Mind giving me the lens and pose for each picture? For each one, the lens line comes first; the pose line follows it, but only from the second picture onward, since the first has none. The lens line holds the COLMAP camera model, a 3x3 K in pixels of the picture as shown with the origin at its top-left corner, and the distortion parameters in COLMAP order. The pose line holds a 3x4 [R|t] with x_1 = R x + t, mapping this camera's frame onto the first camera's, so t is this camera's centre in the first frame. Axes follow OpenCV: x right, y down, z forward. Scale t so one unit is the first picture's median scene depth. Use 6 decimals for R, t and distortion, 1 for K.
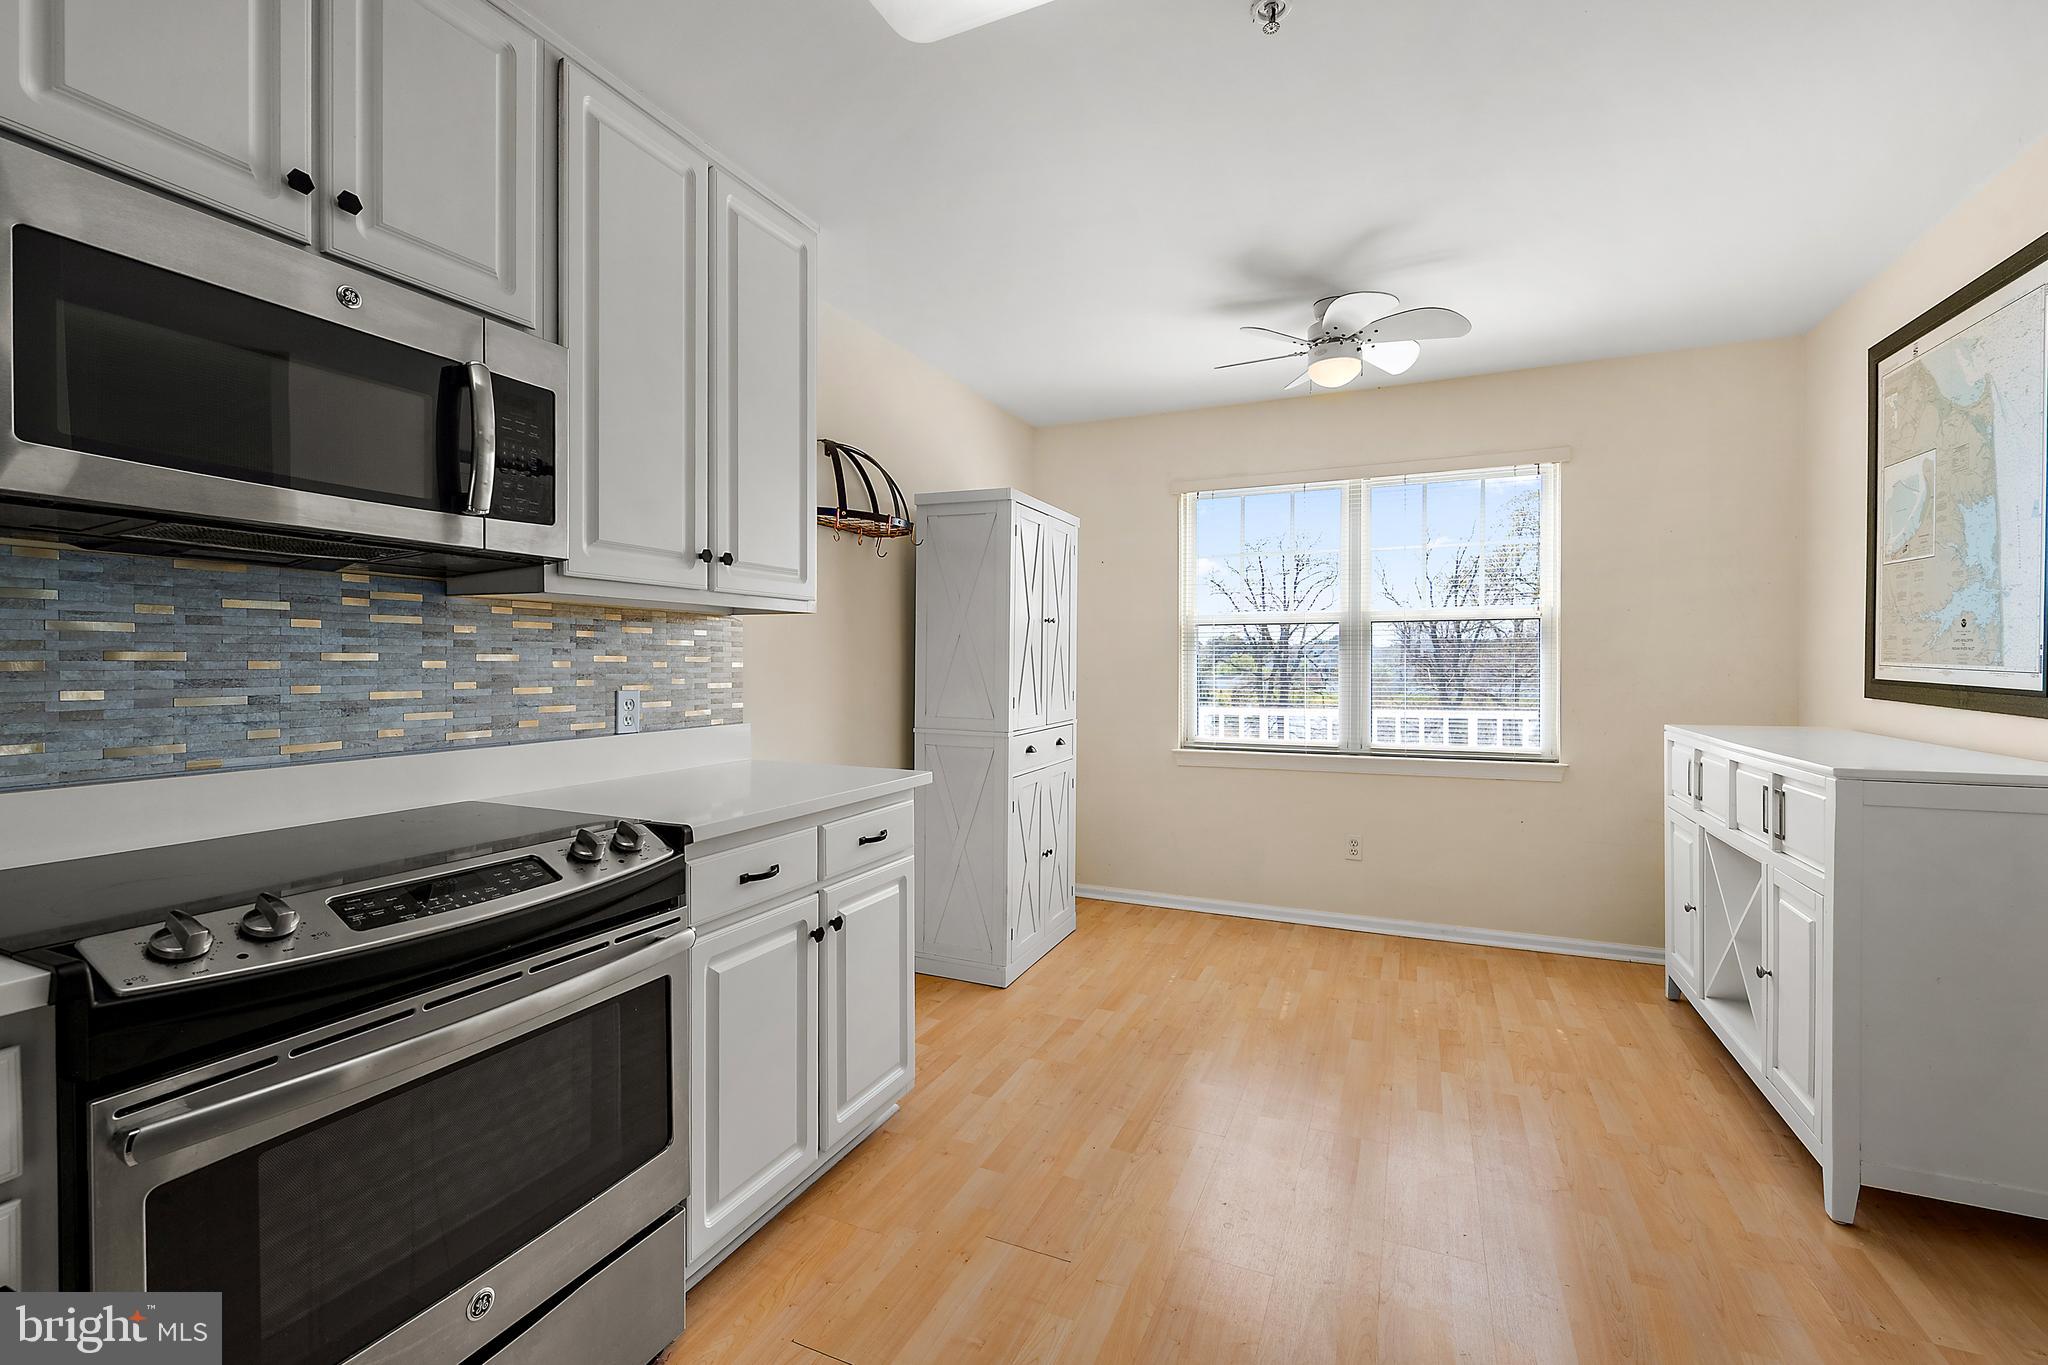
lens RADIAL K [[880.4, 0, 1024.0], [0, 880.4, 682.5], [0, 0, 1]] dist [0.001454, 0.000048]
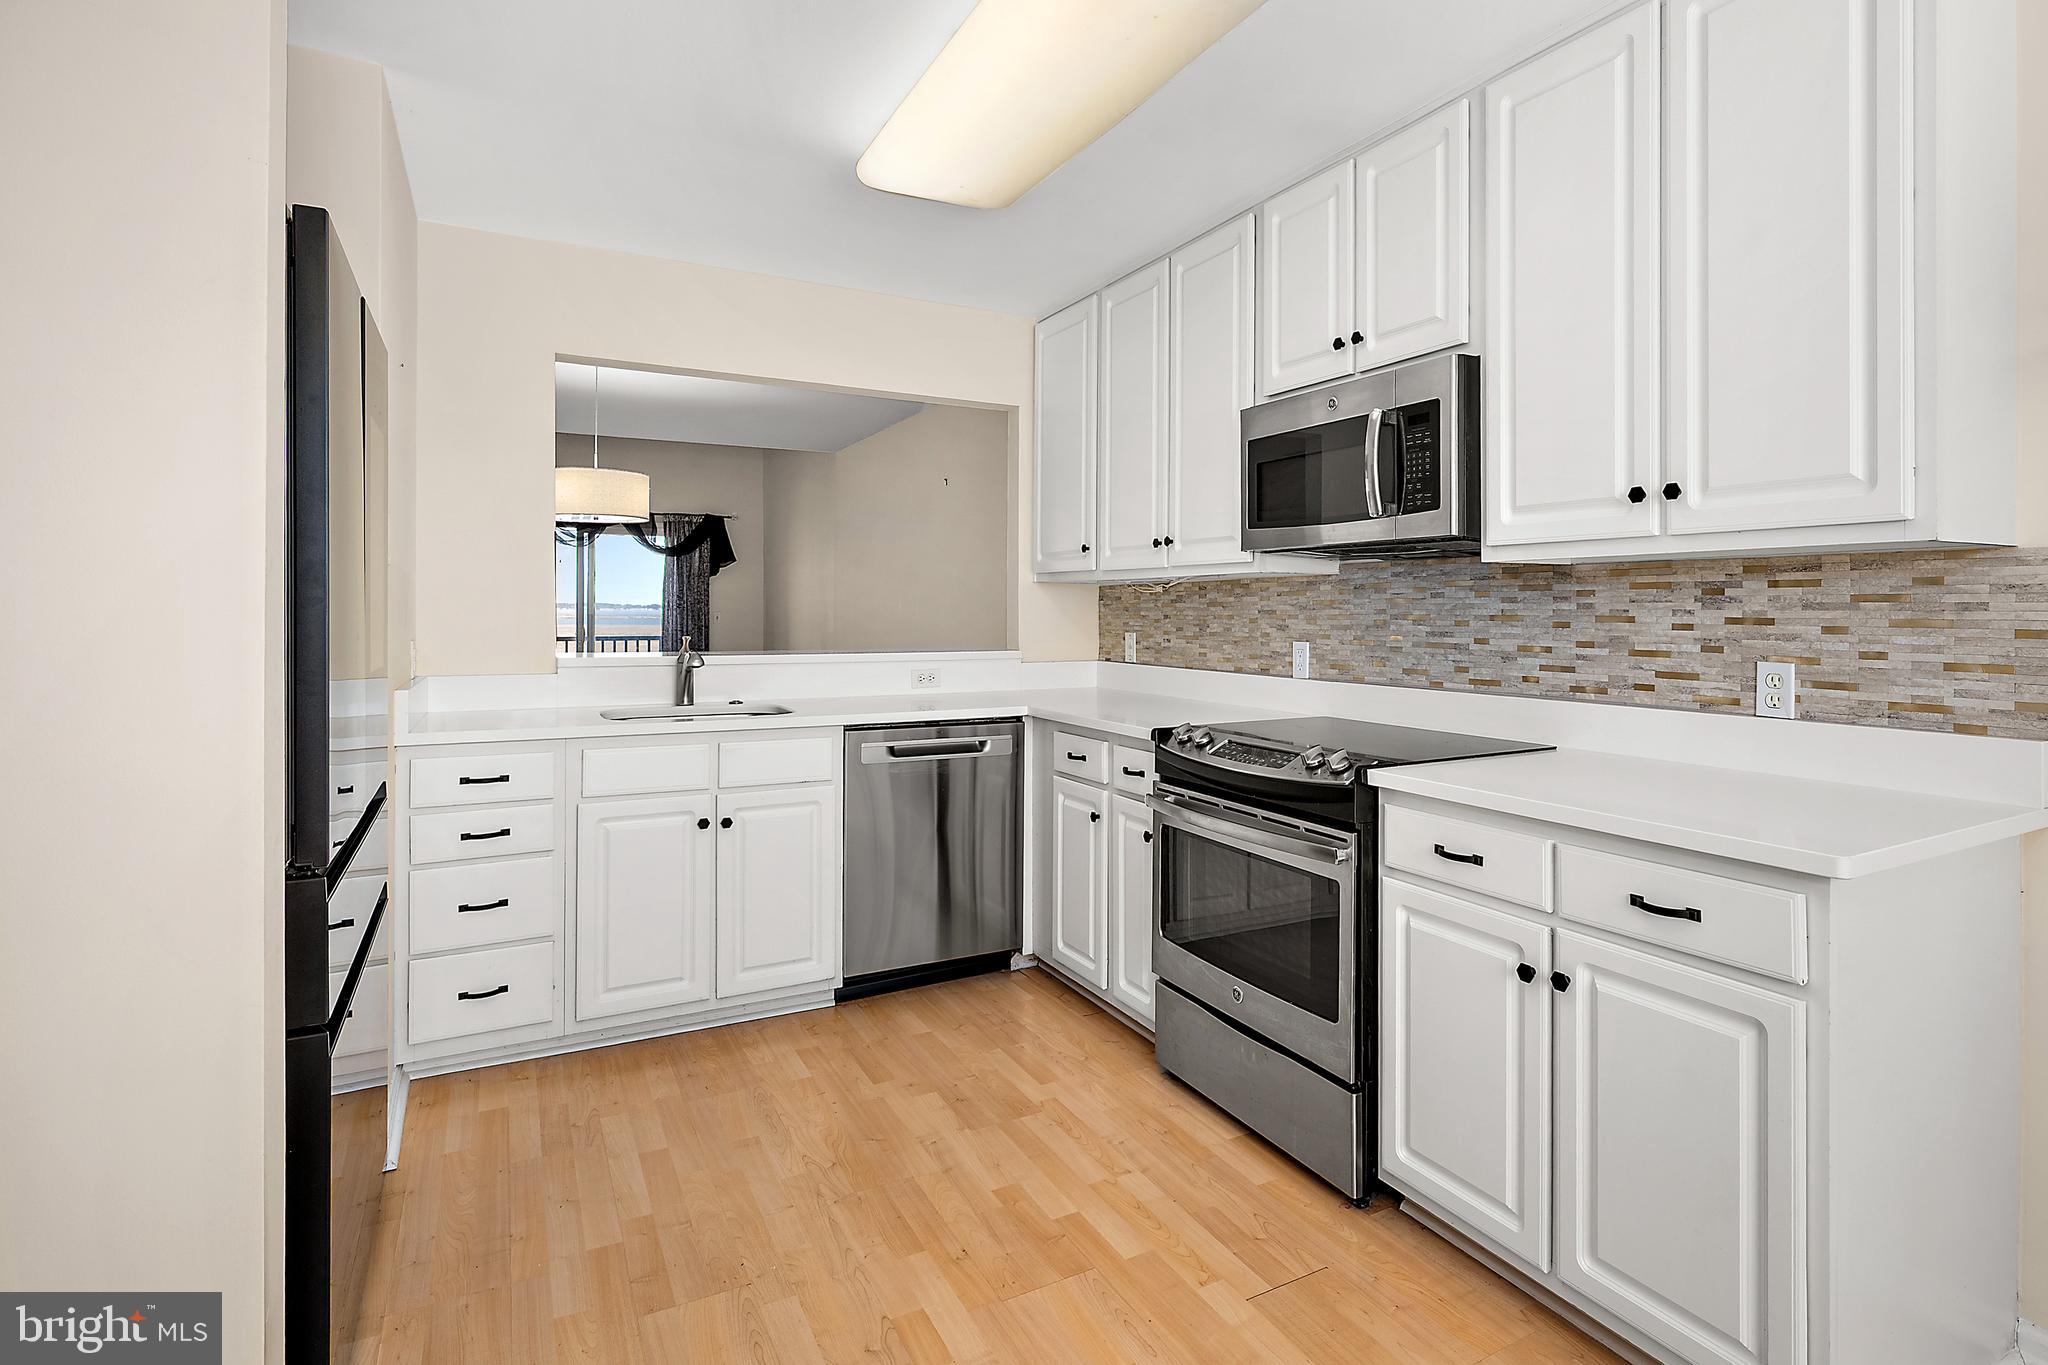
lens RADIAL K [[1028.0, 0, 1100.6], [0, 1028.0, 605.7], [0, 0, 1]] dist [-0.001557, -0.000110]
pose [[-0.582090, -0.004321, -0.813113, 0.686061], [-0.021148, 0.999728, 0.009827, -0.040170], [0.812849, 0.022916, -0.582023, 1.127603]]
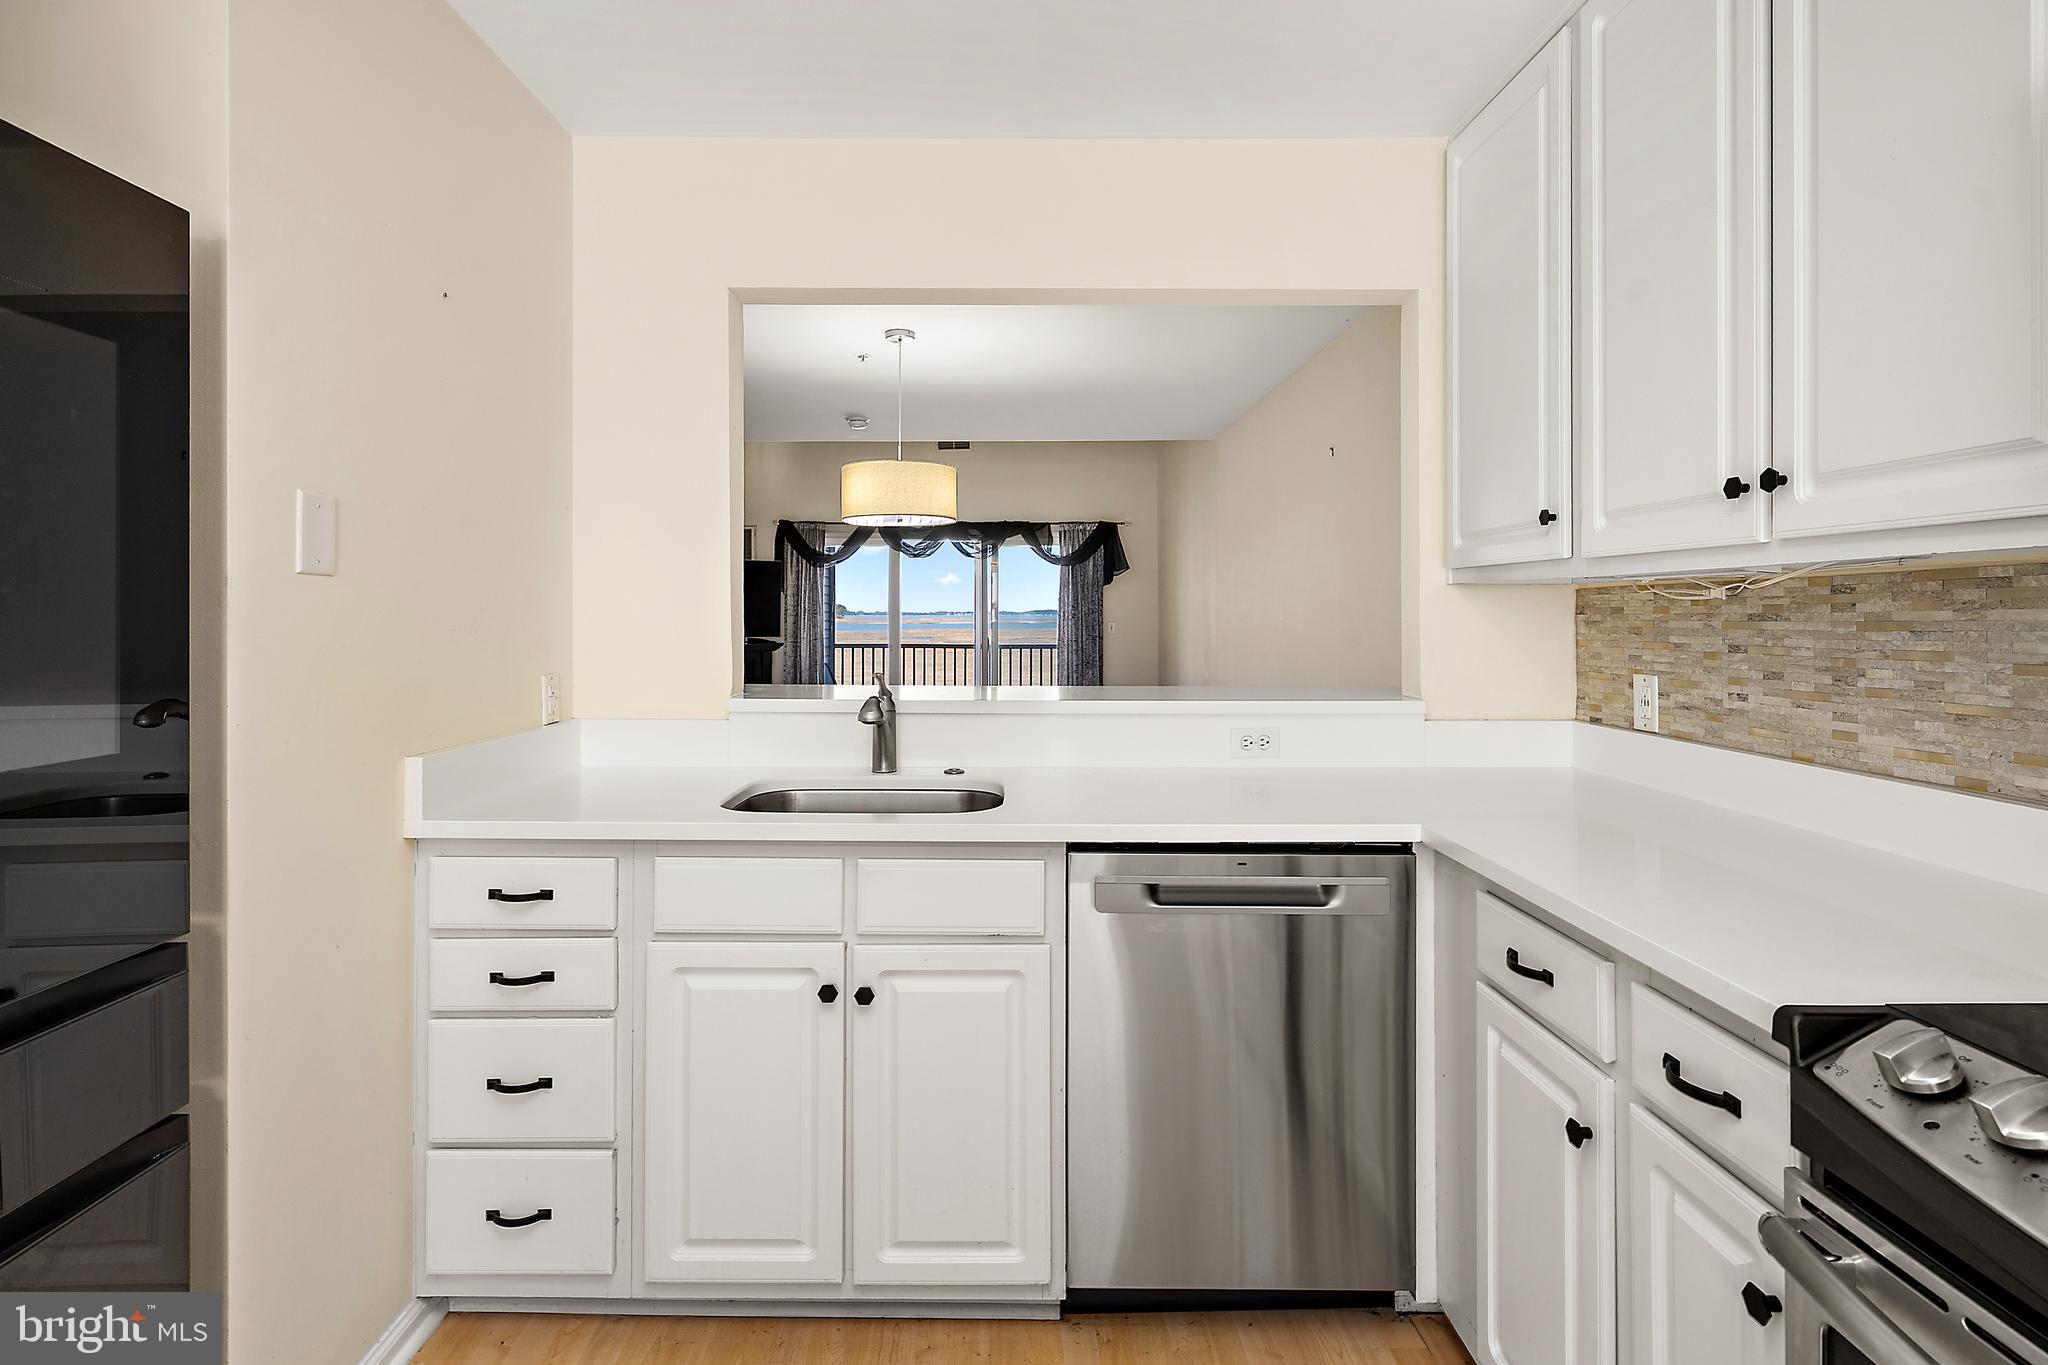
lens RADIAL K [[972.5, 0, 1012.3], [0, 972.5, 609.4], [0, 0, 1]] dist [-0.001969, -0.000178]
pose [[-0.908608, -0.001172, -0.417649, 0.042102], [-0.008317, 0.999849, 0.015290, -0.047436], [0.417568, 0.017366, -0.908480, 0.650833]]
